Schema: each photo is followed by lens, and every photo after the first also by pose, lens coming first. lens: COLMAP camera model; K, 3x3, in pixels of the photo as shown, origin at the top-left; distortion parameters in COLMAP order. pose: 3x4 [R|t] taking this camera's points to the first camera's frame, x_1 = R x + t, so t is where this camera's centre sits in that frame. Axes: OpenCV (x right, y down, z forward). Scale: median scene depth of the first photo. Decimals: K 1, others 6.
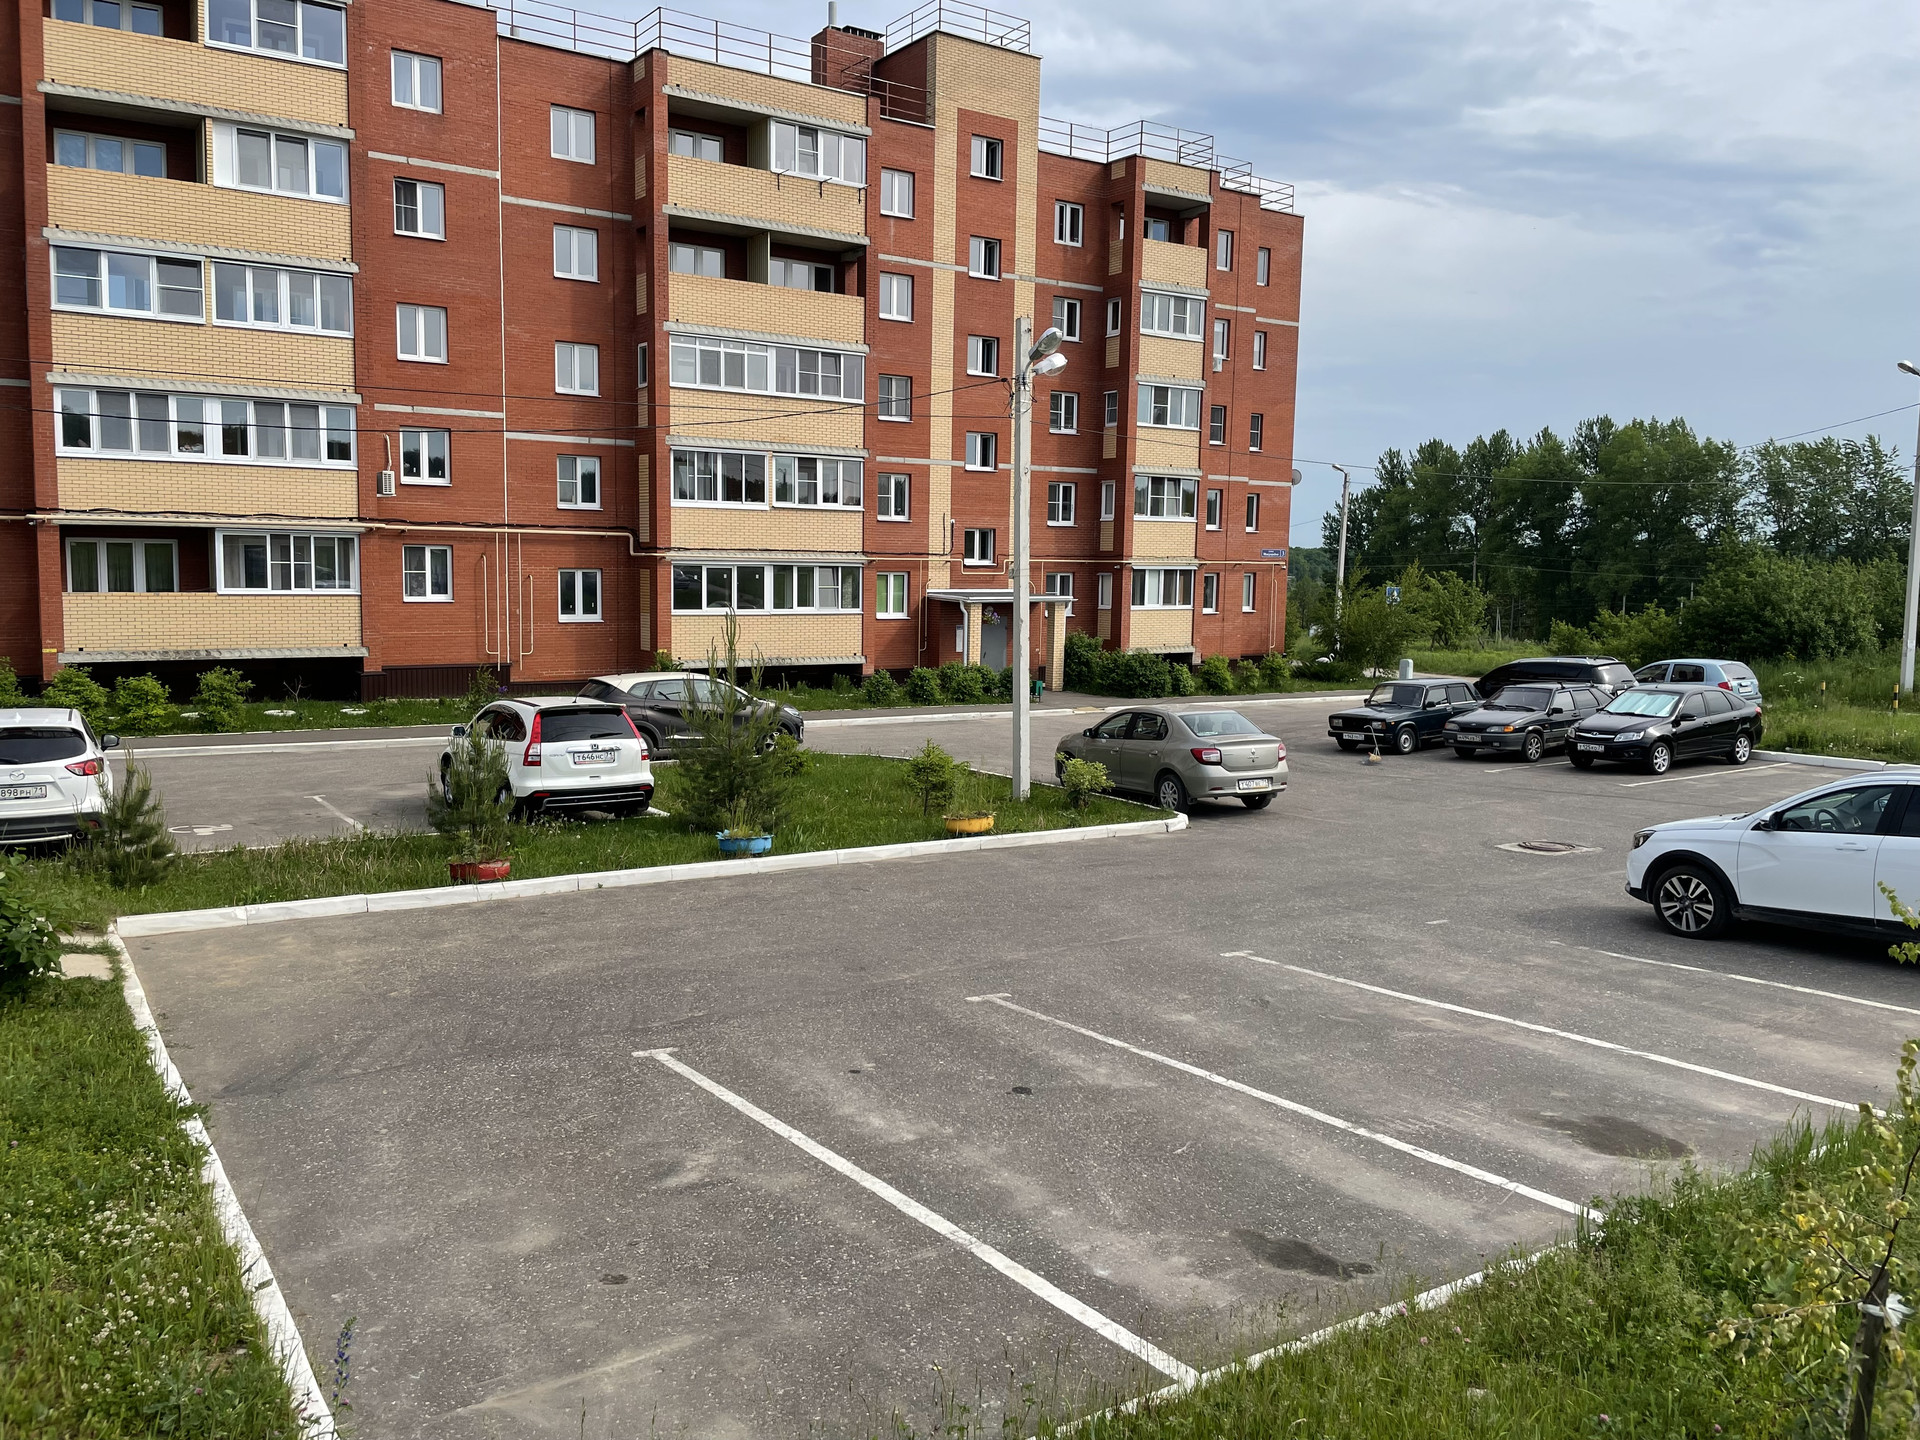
lens RADIAL K [[1471.2, 0, 954.1], [0, 1471.2, 714.5], [0, 0, 1]] dist [0.077161, -0.101275]
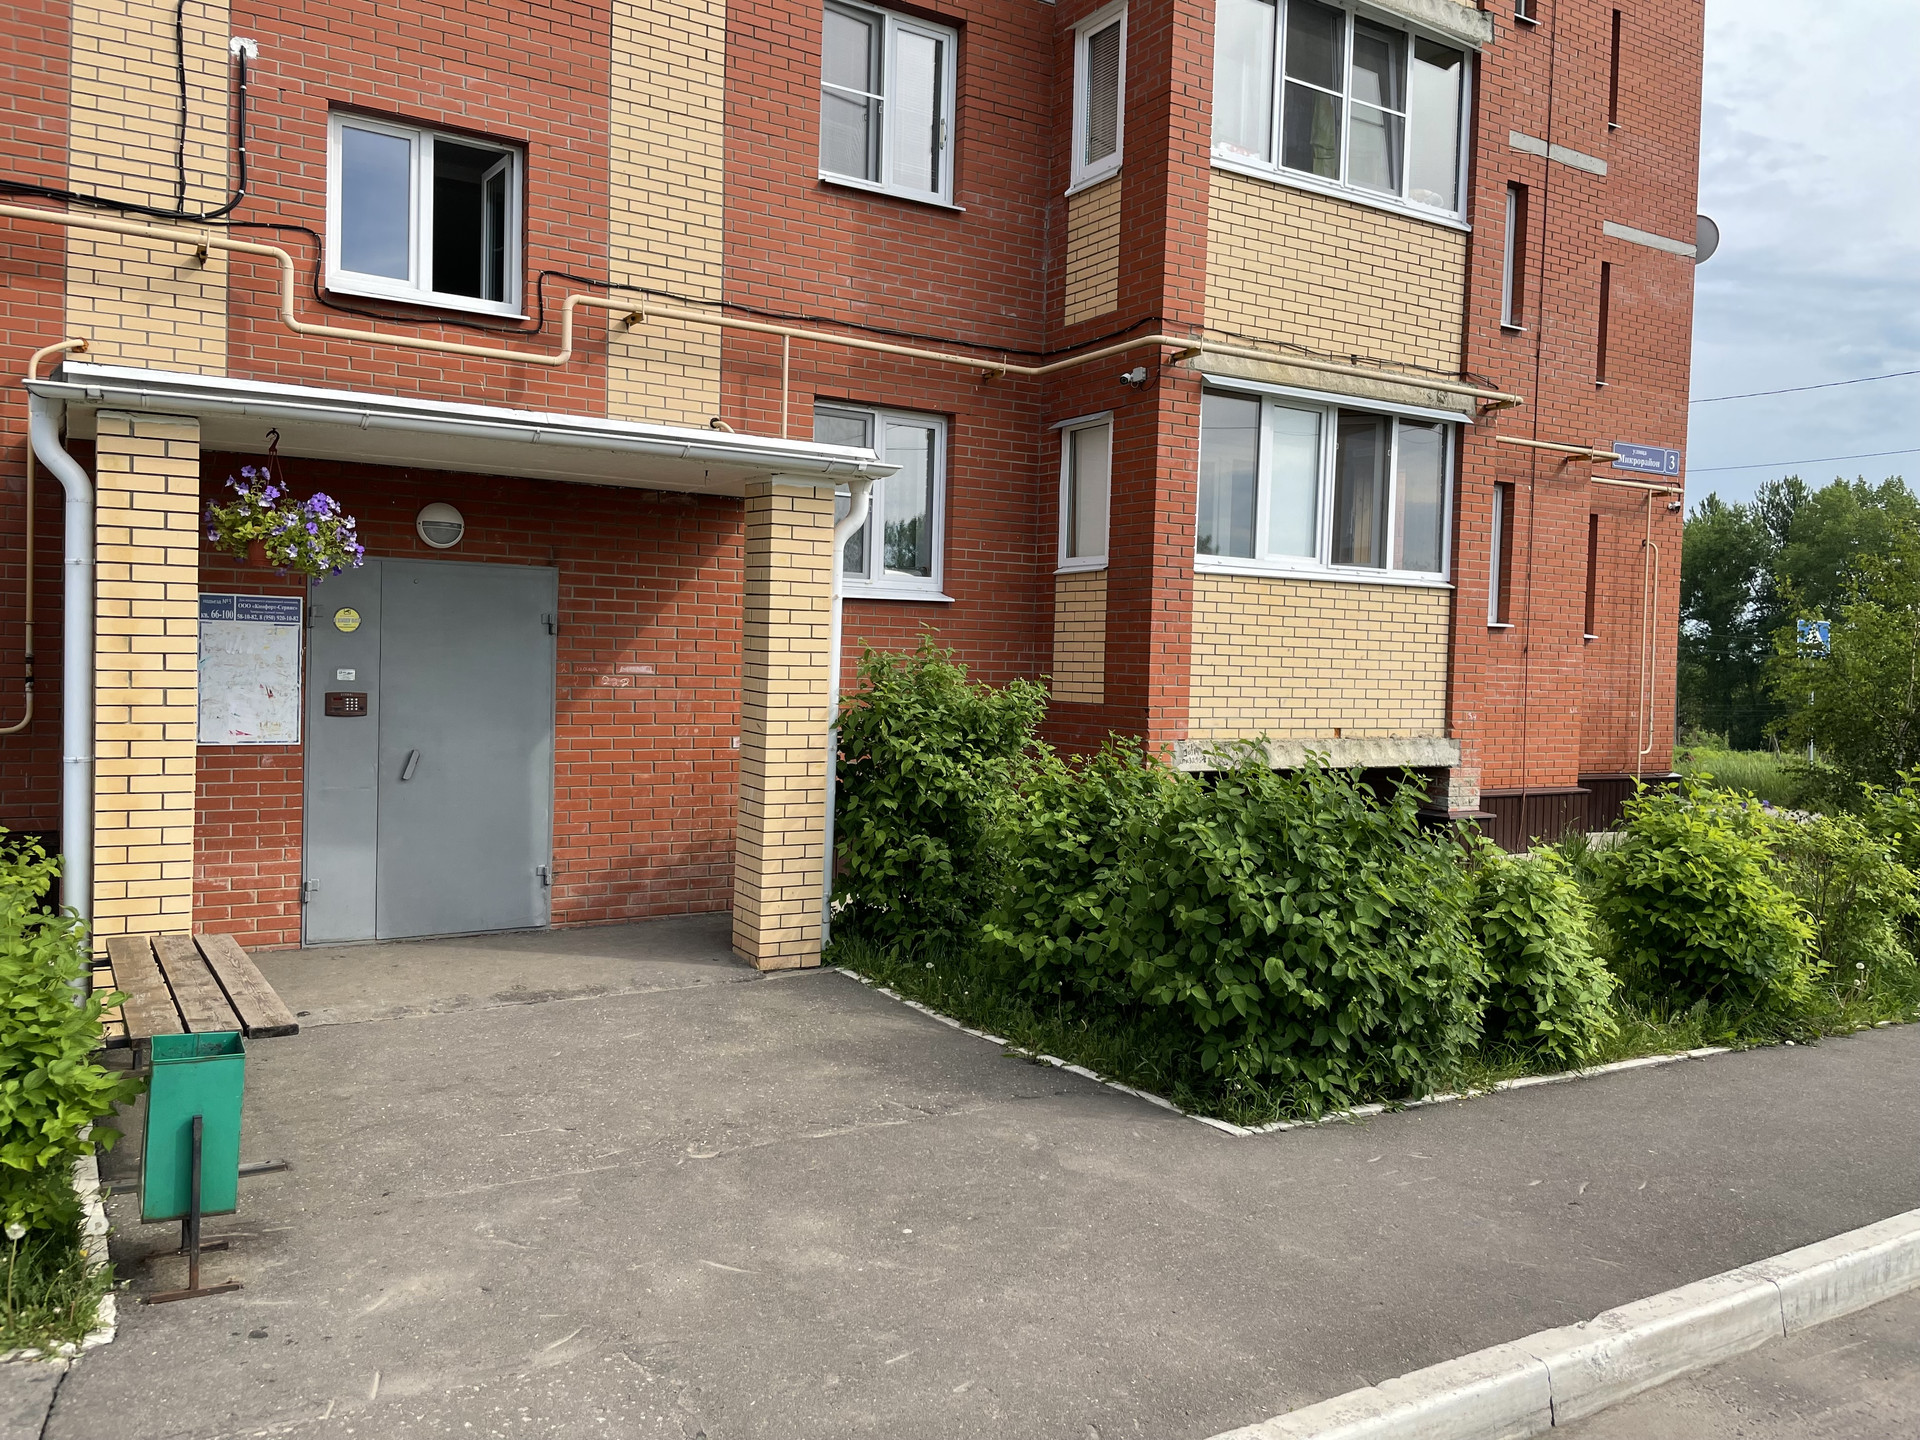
lens RADIAL K [[1471.2, 0, 969.7], [0, 1471.2, 718.0], [0, 0, 1]] dist [0.077161, -0.101275]
pose [[0.999344, 0.013170, -0.033731, 0.092631], [-0.015506, 0.997430, -0.069946, -0.032549], [0.032723, 0.070423, 0.996980, 0.769443]]
